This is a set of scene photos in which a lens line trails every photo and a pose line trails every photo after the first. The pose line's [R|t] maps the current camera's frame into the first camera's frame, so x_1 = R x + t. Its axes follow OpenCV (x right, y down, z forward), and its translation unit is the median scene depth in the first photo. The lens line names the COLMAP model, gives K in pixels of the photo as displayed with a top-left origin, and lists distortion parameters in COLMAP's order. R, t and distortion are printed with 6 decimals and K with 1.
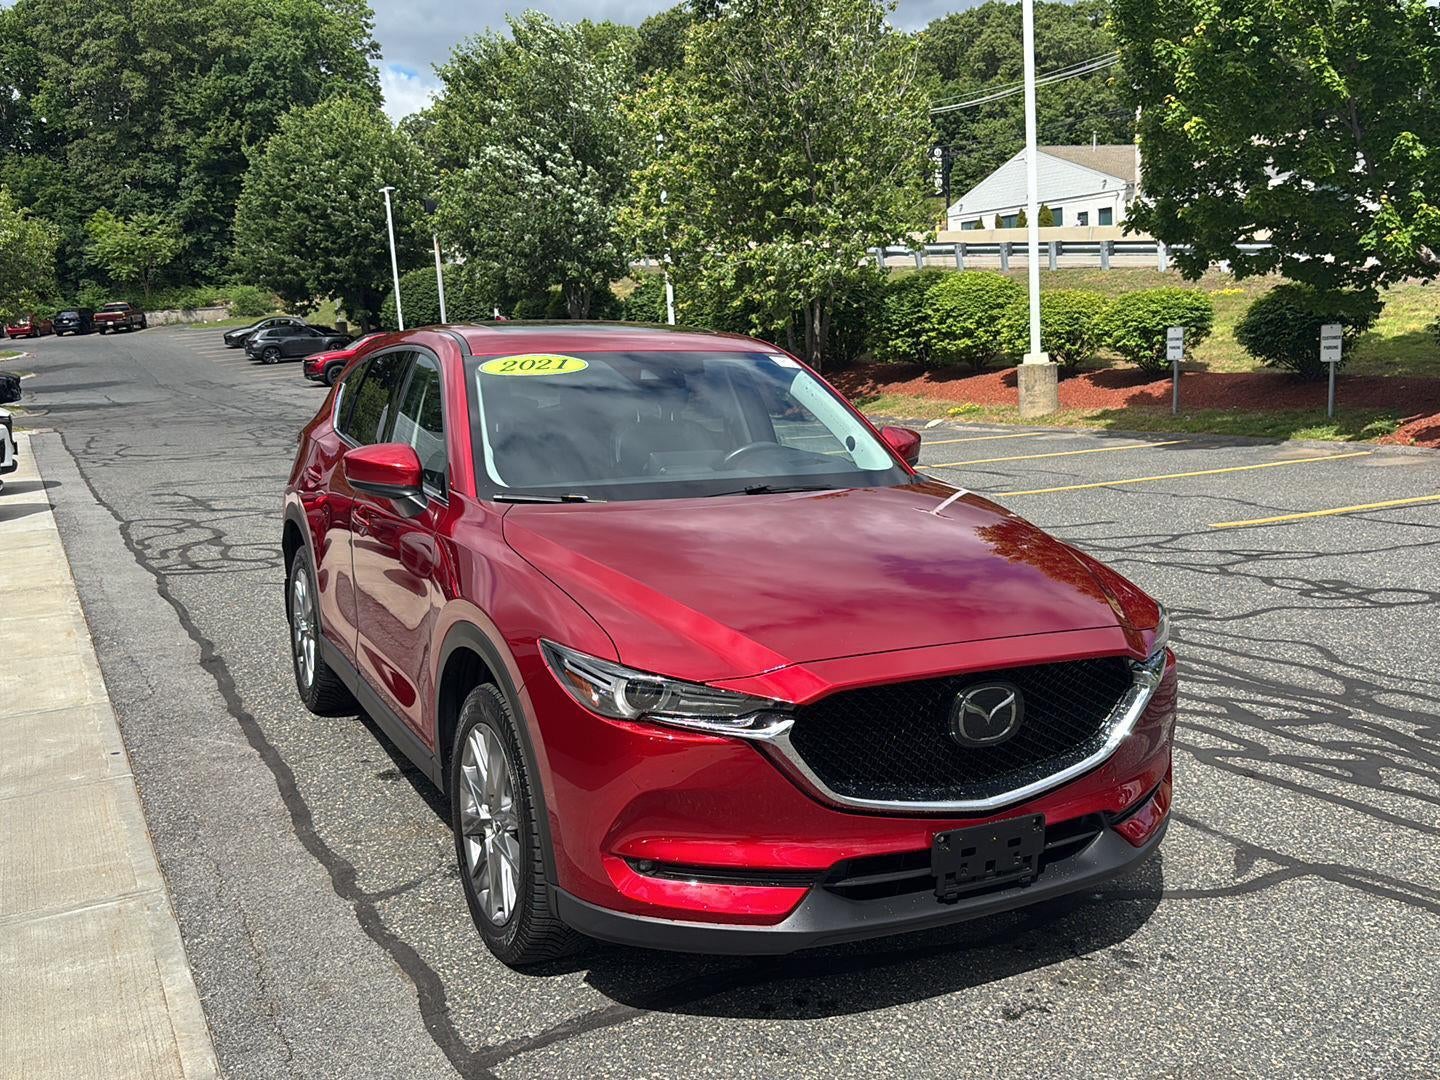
lens RADIAL K [[1388.3, 0, 723.1], [0, 1388.3, 535.9], [0, 0, 1]] dist [0.014310, 0.000000]
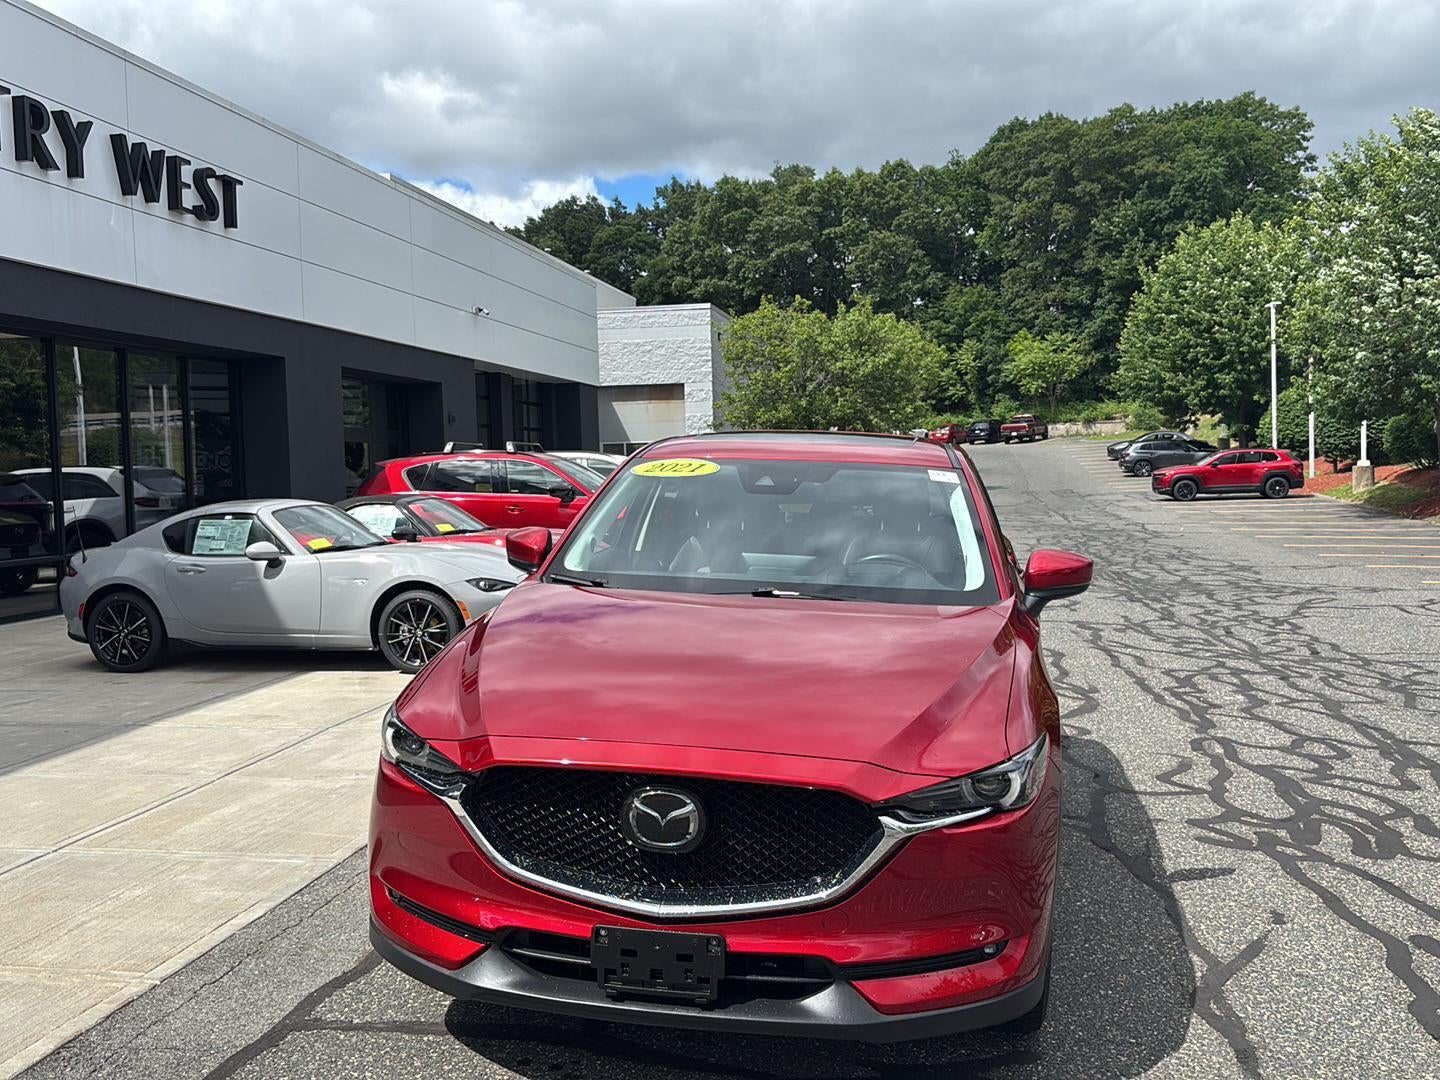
lens RADIAL K [[1388.3, 0, 726.8], [0, 1388.3, 550.8], [0, 0, 1]] dist [0.014310, 0.000000]
pose [[0.800194, 0.075191, -0.595010, 0.043004], [-0.117079, 0.992606, -0.032018, -0.002047], [0.588203, 0.095284, 0.803081, 0.010792]]
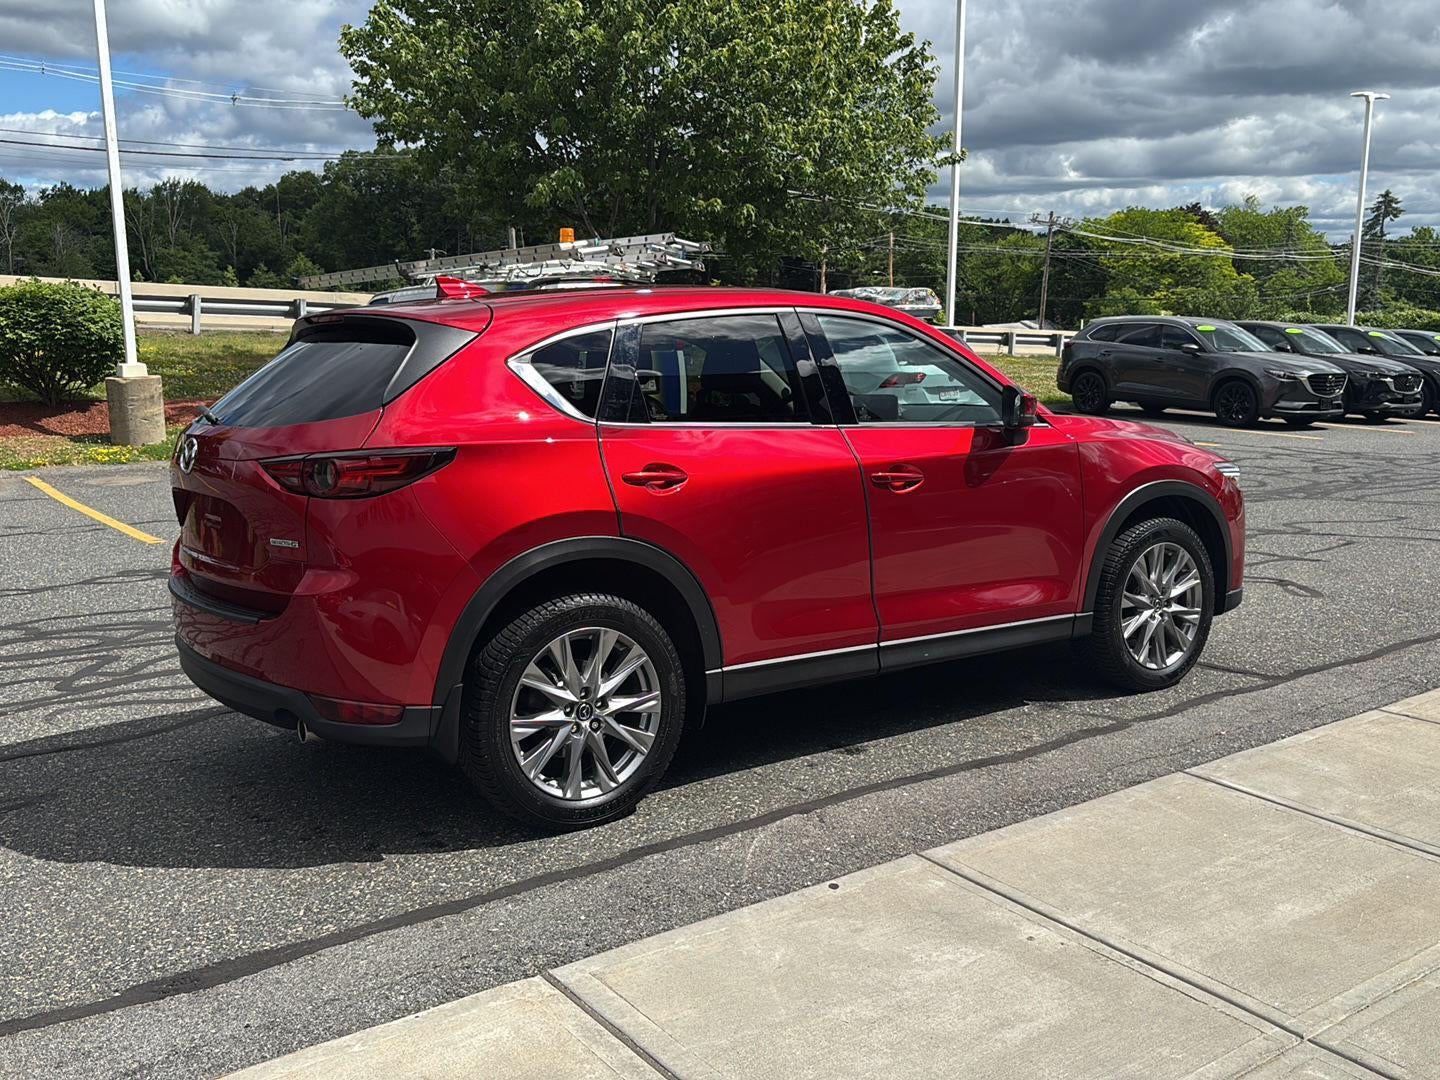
lens RADIAL K [[1388.3, 0, 717.0], [0, 1388.3, 541.7], [0, 0, 1]] dist [0.014310, 0.000000]
pose [[-0.150301, -0.127009, 0.980448, -0.099080], [0.165939, 0.974403, 0.151664, -0.011266], [-0.974615, 0.185490, -0.125378, 0.102199]]
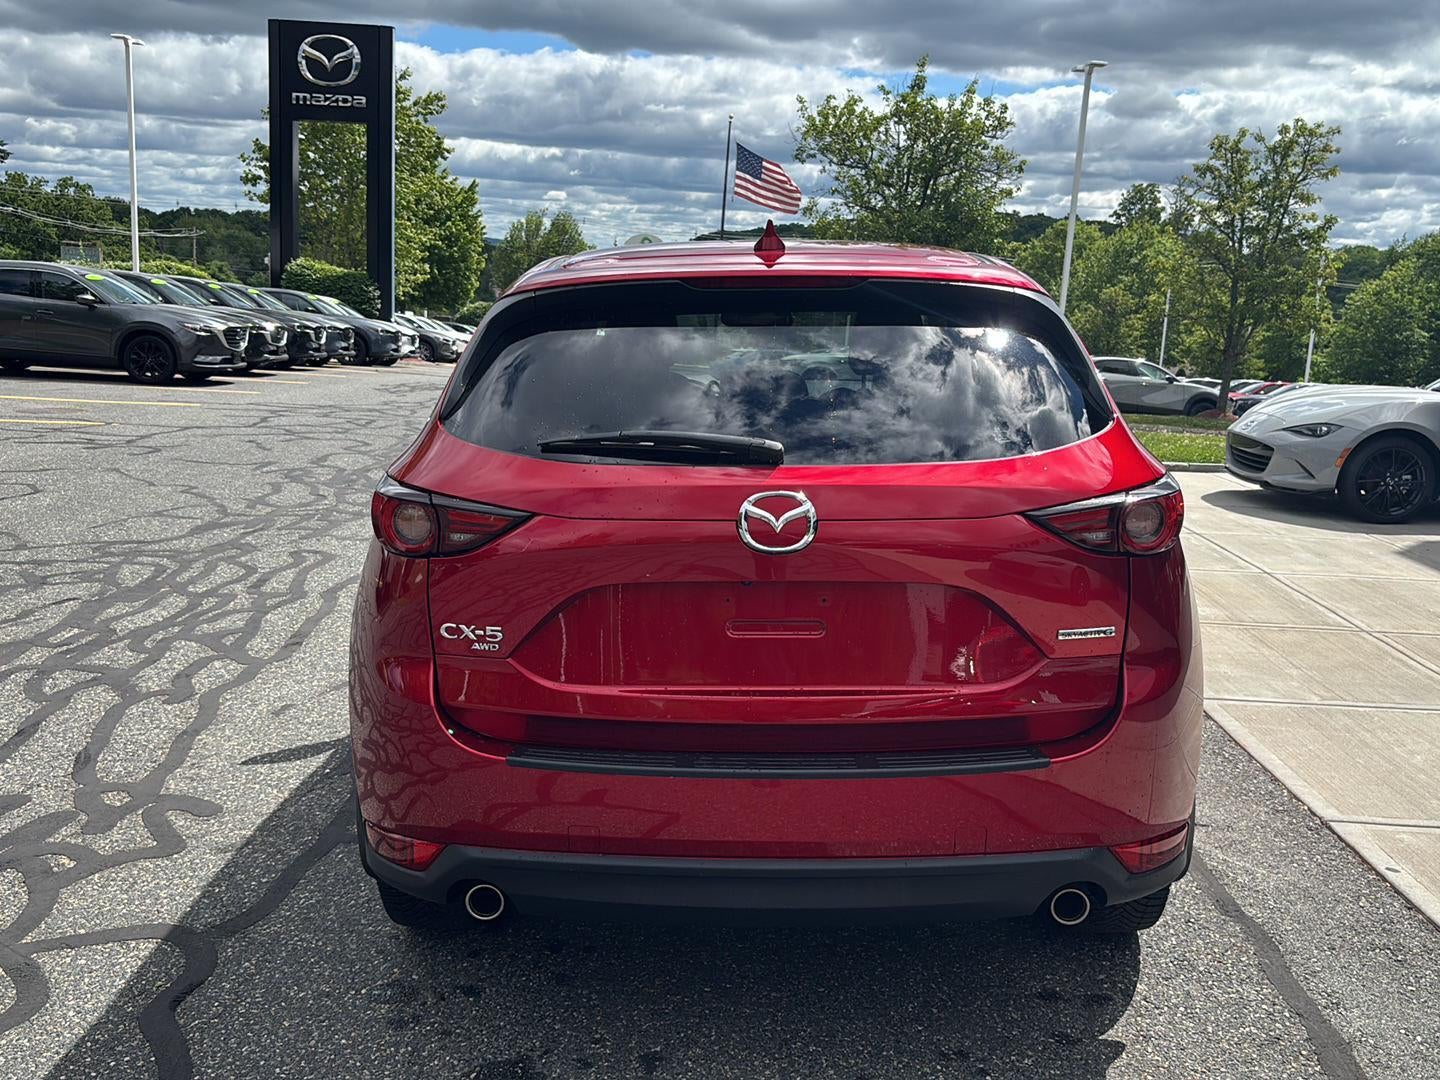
lens RADIAL K [[1388.3, 0, 719.9], [0, 1388.3, 545.2], [0, 0, 1]] dist [0.014310, 0.000000]
pose [[-0.886556, -0.081190, 0.455442, -0.040709], [0.072134, 0.948178, 0.309443, -0.021422], [-0.456964, 0.307191, -0.834756, 0.154362]]
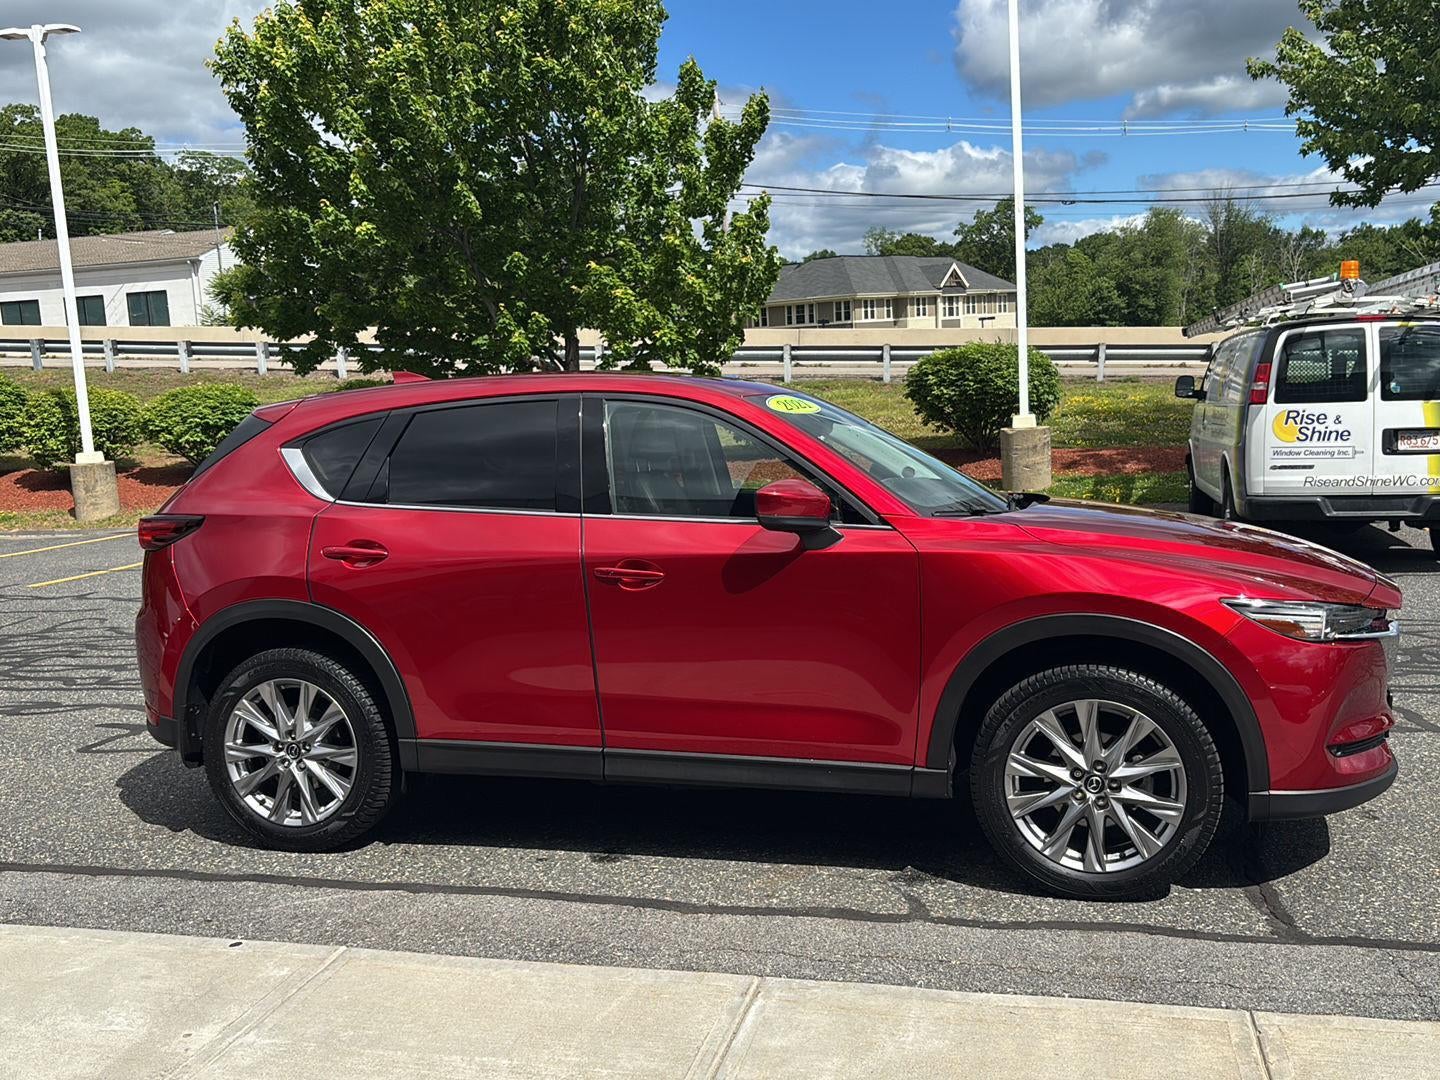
lens RADIAL K [[1388.3, 0, 714.7], [0, 1388.3, 524.6], [0, 0, 1]] dist [0.014310, 0.000000]
pose [[0.661909, -0.070101, 0.746299, -0.073903], [0.133937, 0.990656, -0.025738, -0.001041], [-0.737521, 0.116994, 0.665113, 0.027283]]
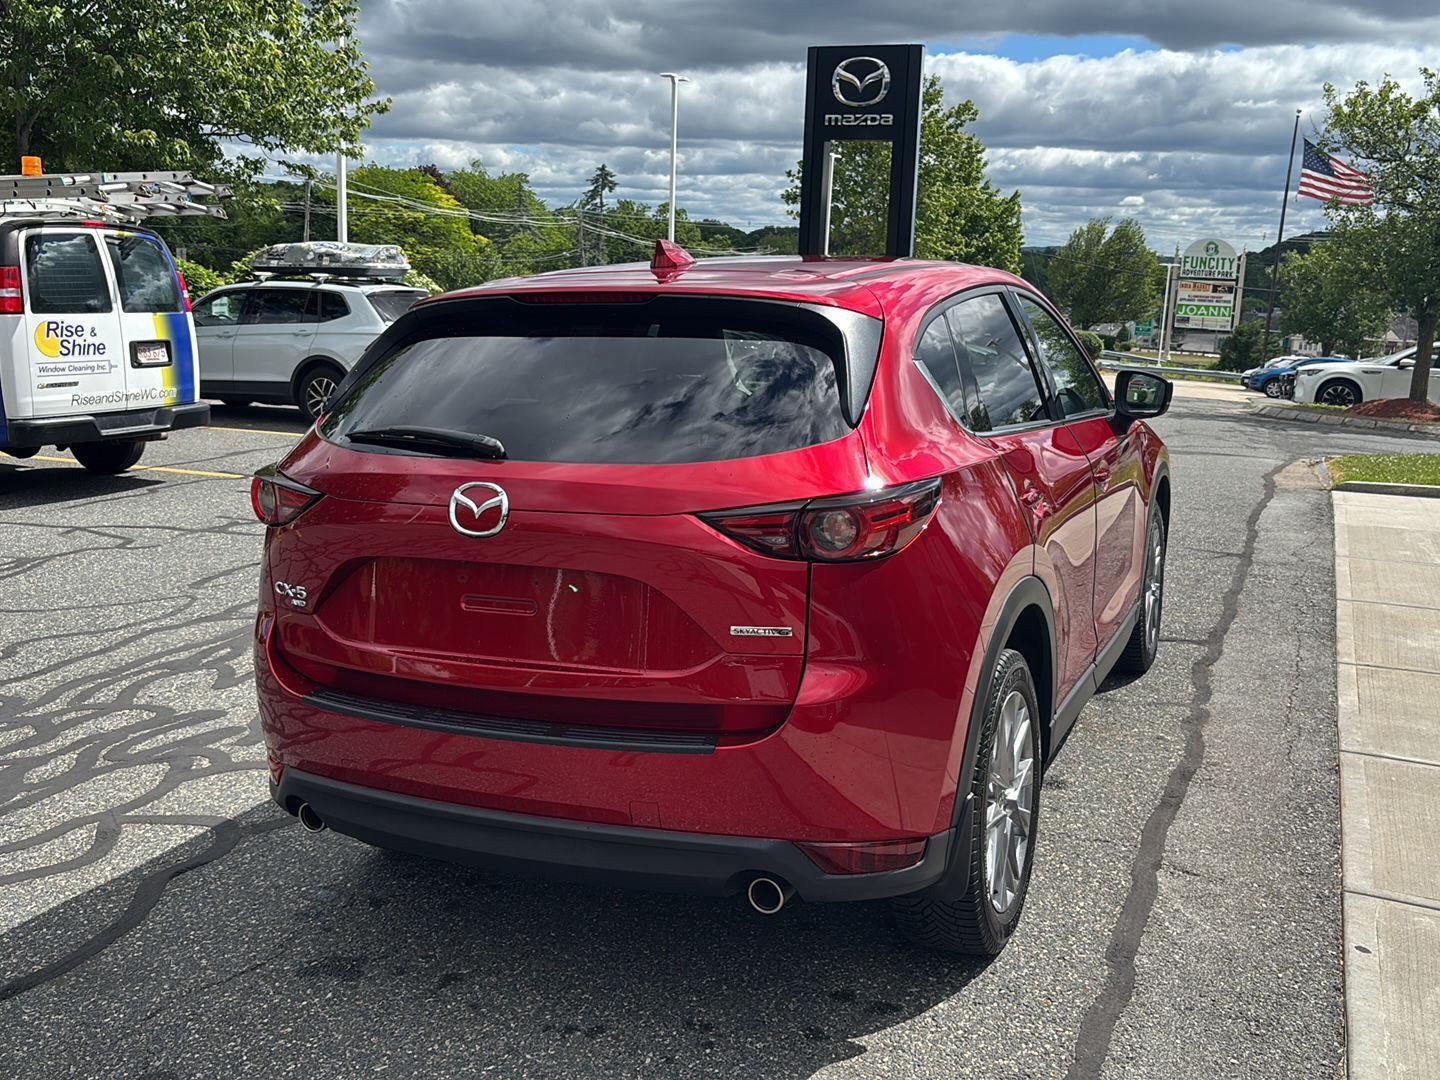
lens RADIAL K [[1388.3, 0, 718.7], [0, 1388.3, 547.9], [0, 0, 1]] dist [0.014310, 0.000000]
pose [[-0.638806, -0.126516, 0.758894, -0.064234], [0.125644, 0.955990, 0.265137, -0.019362], [-0.759039, 0.264722, -0.594796, 0.141032]]
